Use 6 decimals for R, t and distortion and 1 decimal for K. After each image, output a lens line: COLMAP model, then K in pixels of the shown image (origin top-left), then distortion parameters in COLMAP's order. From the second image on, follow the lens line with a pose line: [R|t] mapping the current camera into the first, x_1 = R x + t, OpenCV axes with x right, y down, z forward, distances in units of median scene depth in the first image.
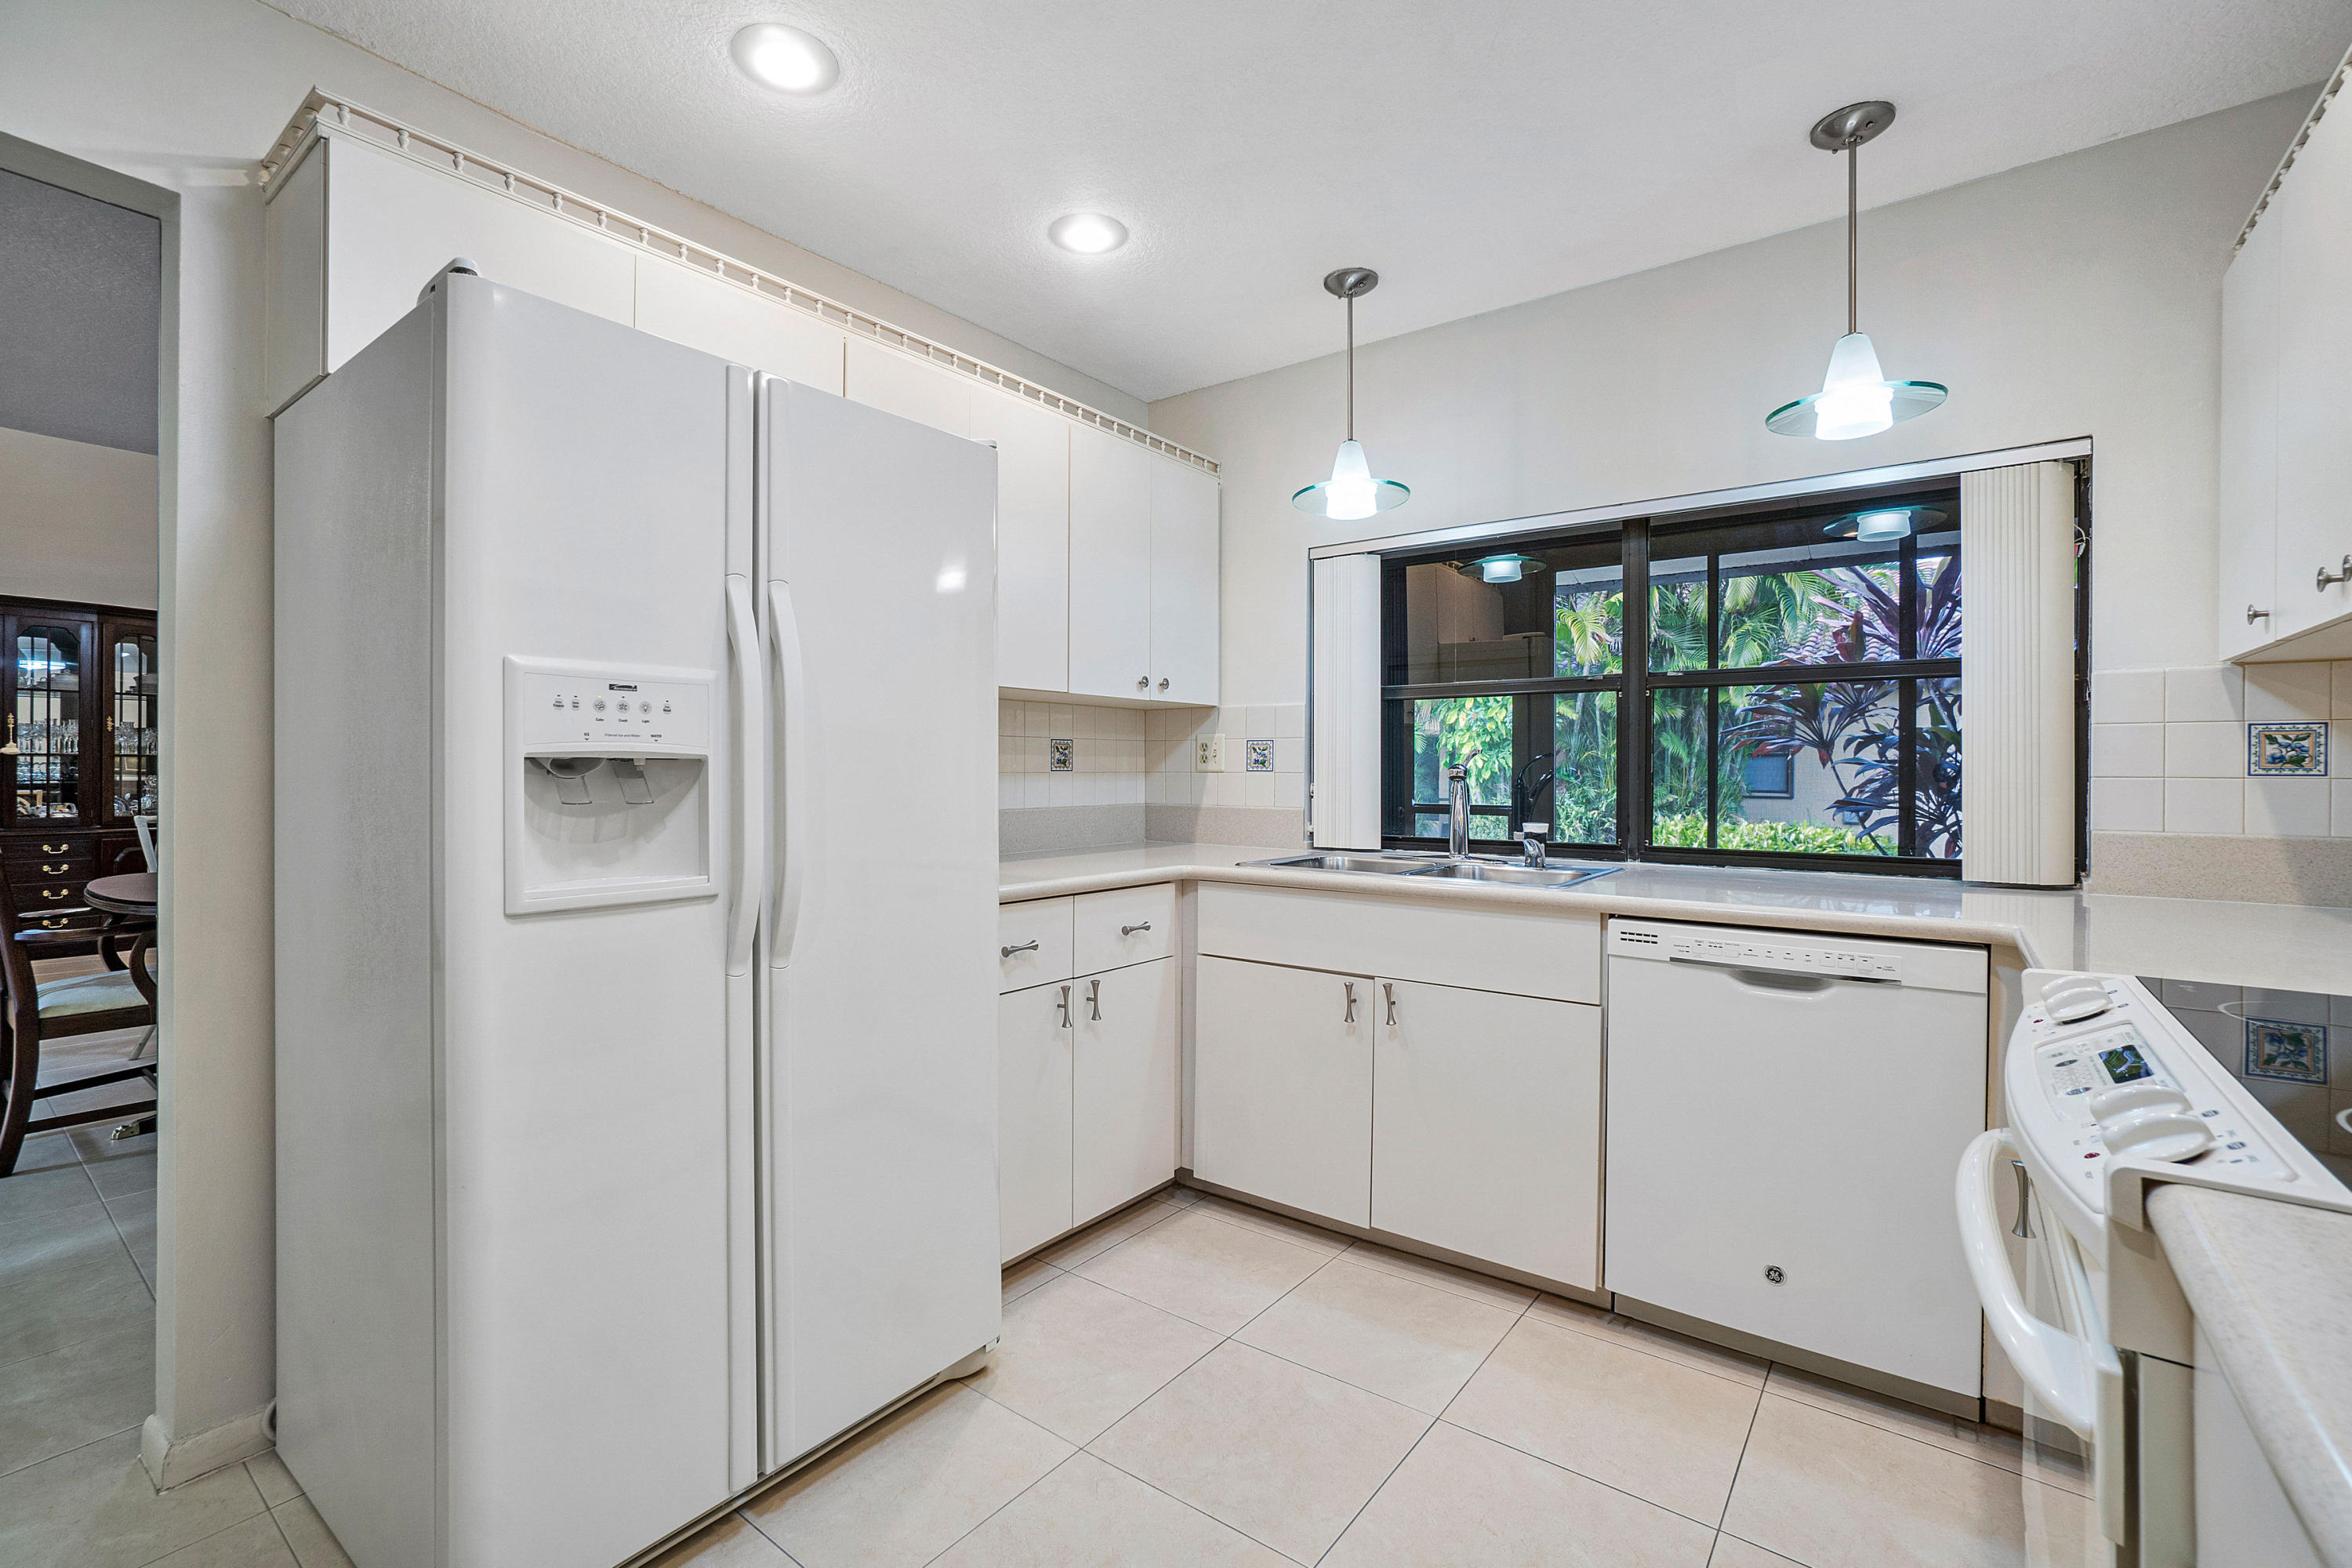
lens RADIAL K [[1054.5, 0, 1167.8], [0, 1054.5, 769.1], [0, 0, 1]] dist [-0.040943, 0.018069]
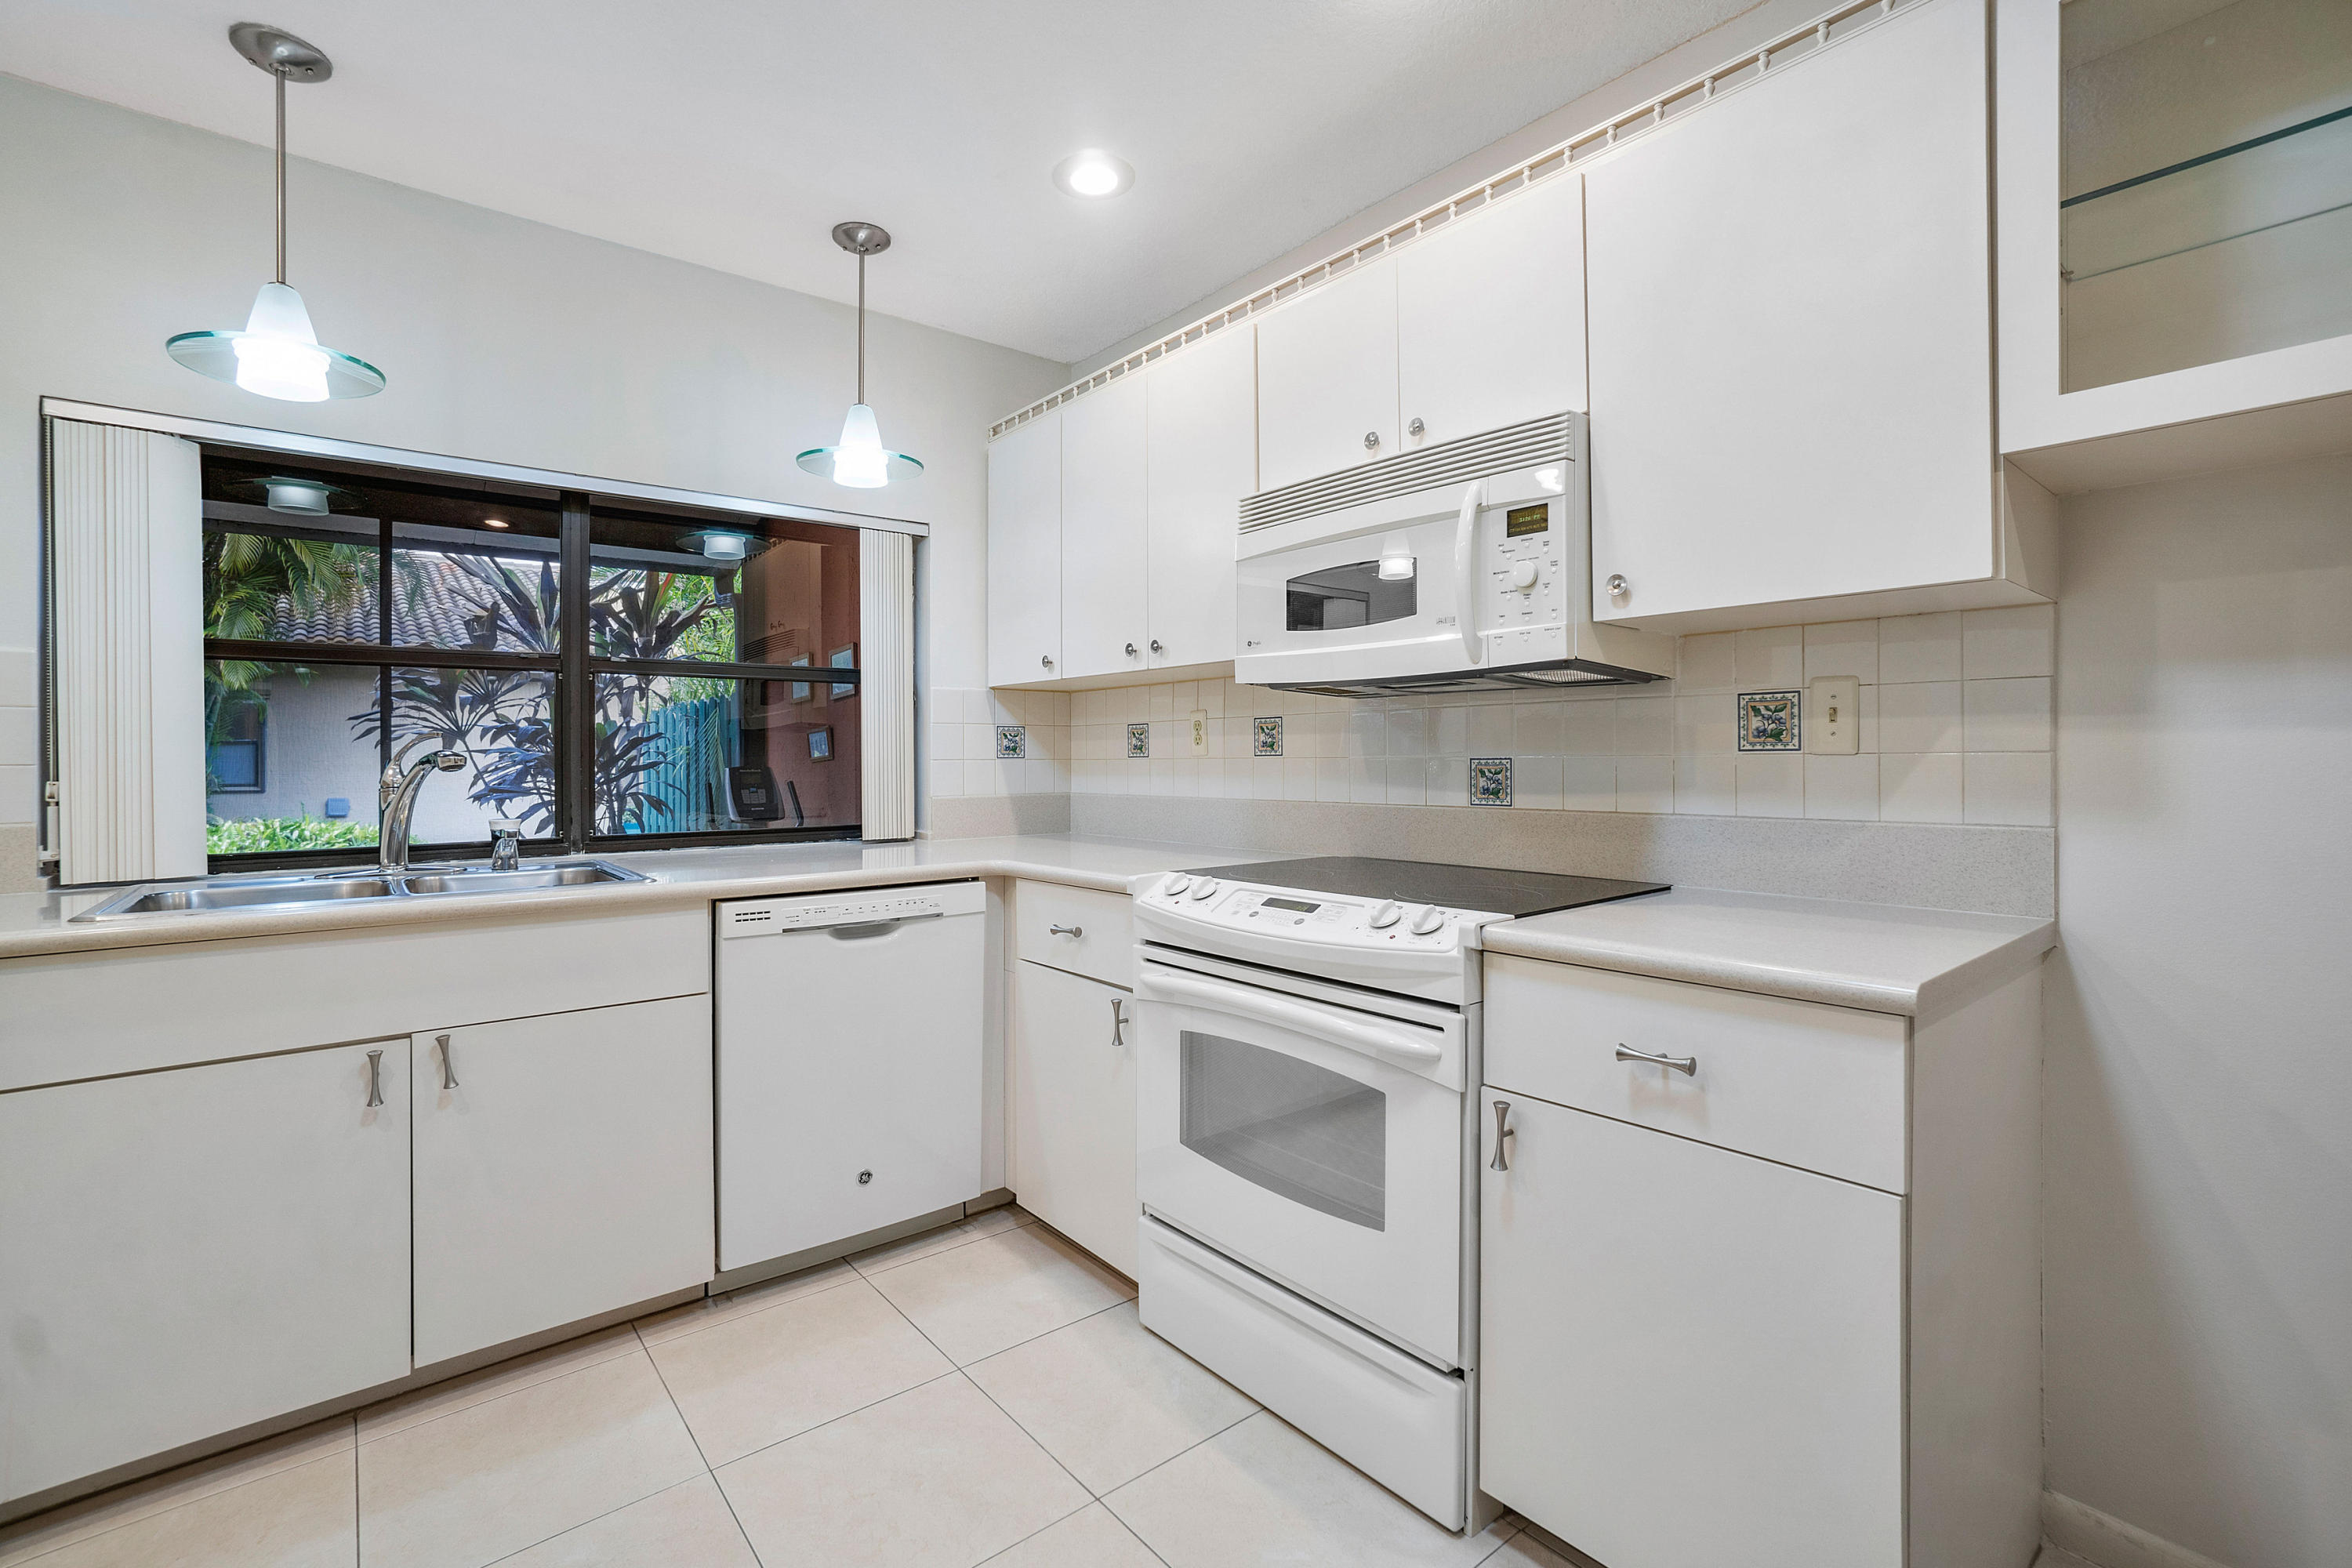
lens RADIAL K [[1063.5, 0, 1125.5], [0, 1063.5, 758.0], [0, 0, 1]] dist [-0.010963, 0.000970]
pose [[0.236792, -0.005109, 0.971547, -0.379030], [0.005894, 0.999975, 0.003822, 0.000446], [-0.971543, 0.004822, 0.236816, 0.295089]]
